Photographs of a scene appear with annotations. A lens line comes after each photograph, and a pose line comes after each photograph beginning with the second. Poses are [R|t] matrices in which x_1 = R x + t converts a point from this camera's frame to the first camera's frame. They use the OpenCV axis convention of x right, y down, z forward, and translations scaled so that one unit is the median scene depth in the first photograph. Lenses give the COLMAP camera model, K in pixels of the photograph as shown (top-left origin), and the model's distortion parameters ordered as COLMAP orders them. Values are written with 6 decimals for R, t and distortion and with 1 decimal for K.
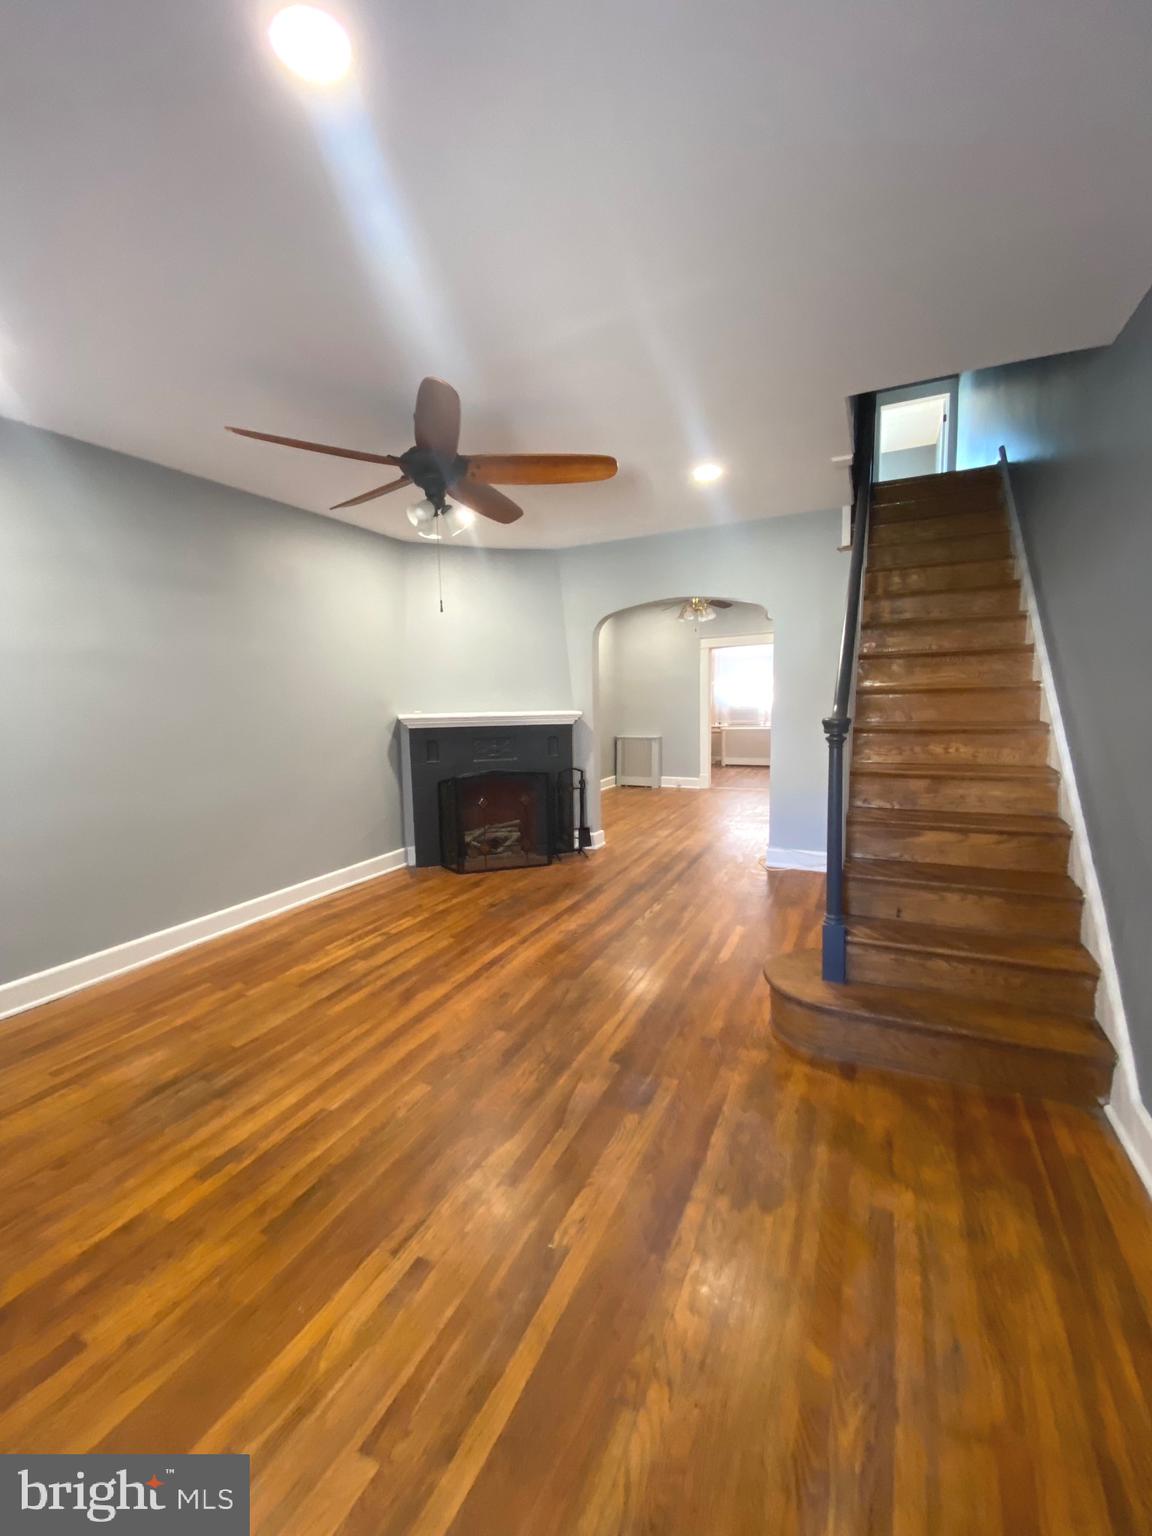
lens RADIAL K [[633.4, 0, 573.7], [0, 633.4, 772.3], [0, 0, 1]] dist [0.006755, -0.013809]
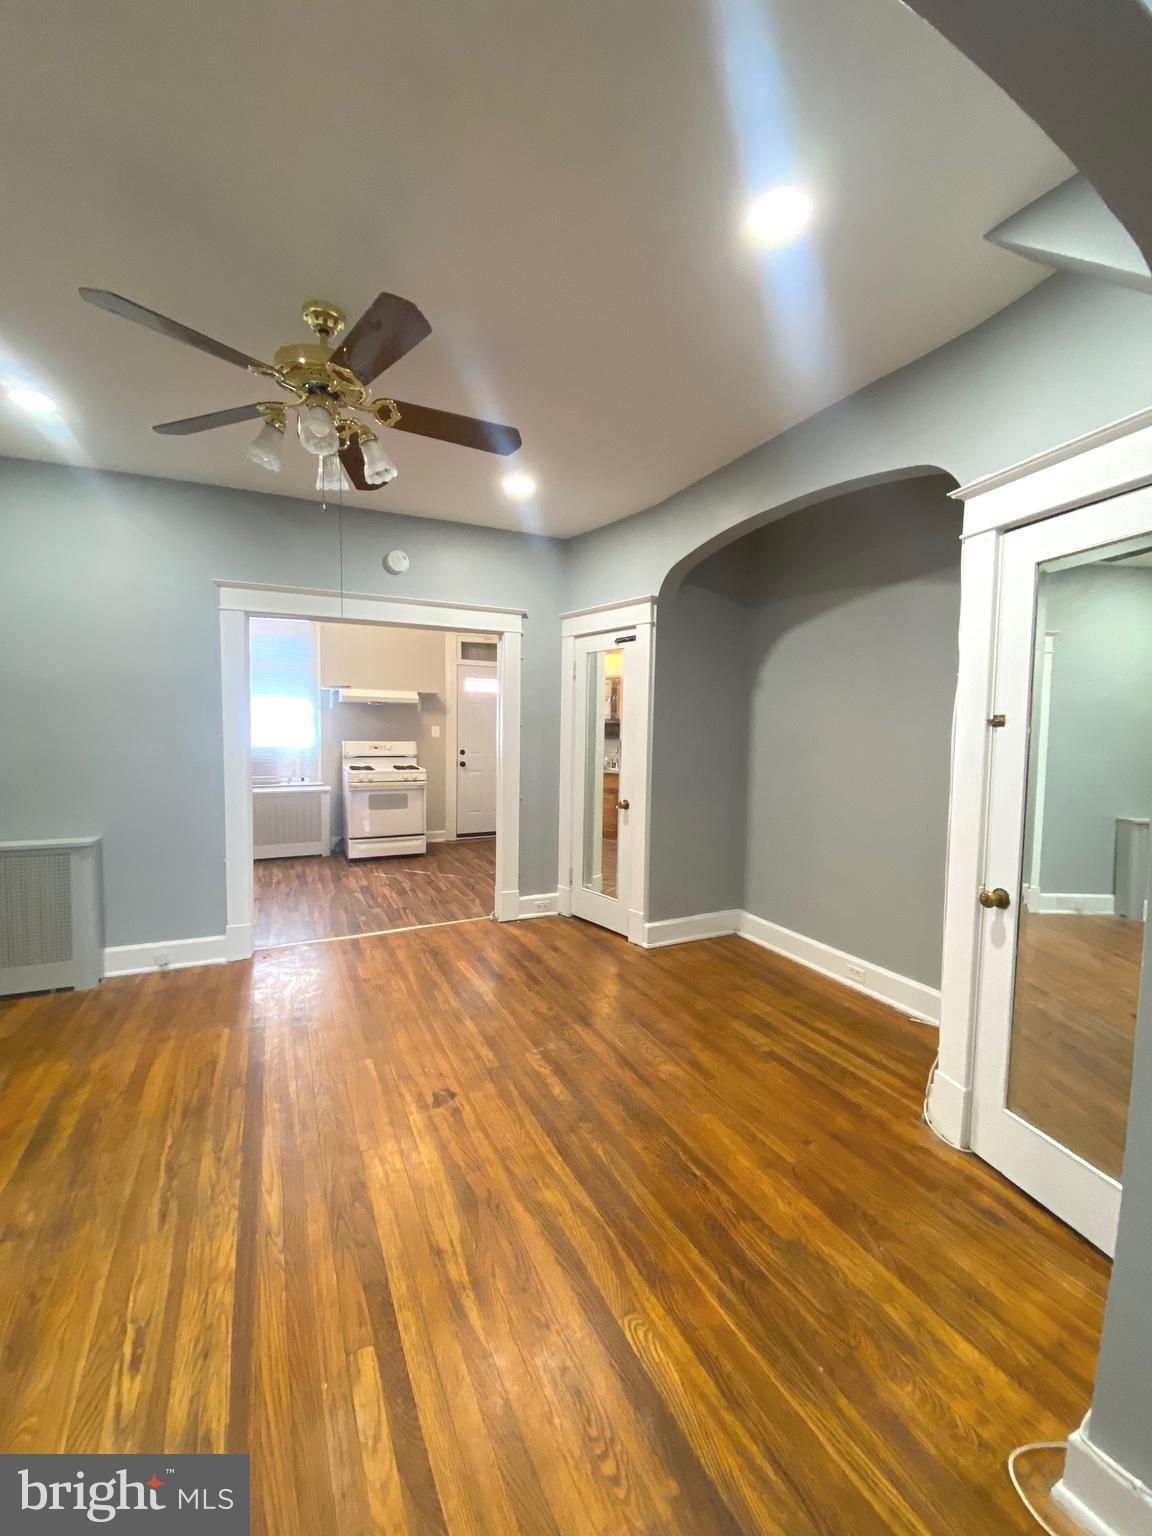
lens RADIAL K [[633.4, 0, 574.5], [0, 633.4, 763.4], [0, 0, 1]] dist [0.006755, -0.013809]
pose [[0.631254, -0.019253, 0.775337, 0.028232], [0.070806, 0.996948, -0.032891, -0.068413], [-0.772337, 0.075661, 0.630690, 0.550733]]
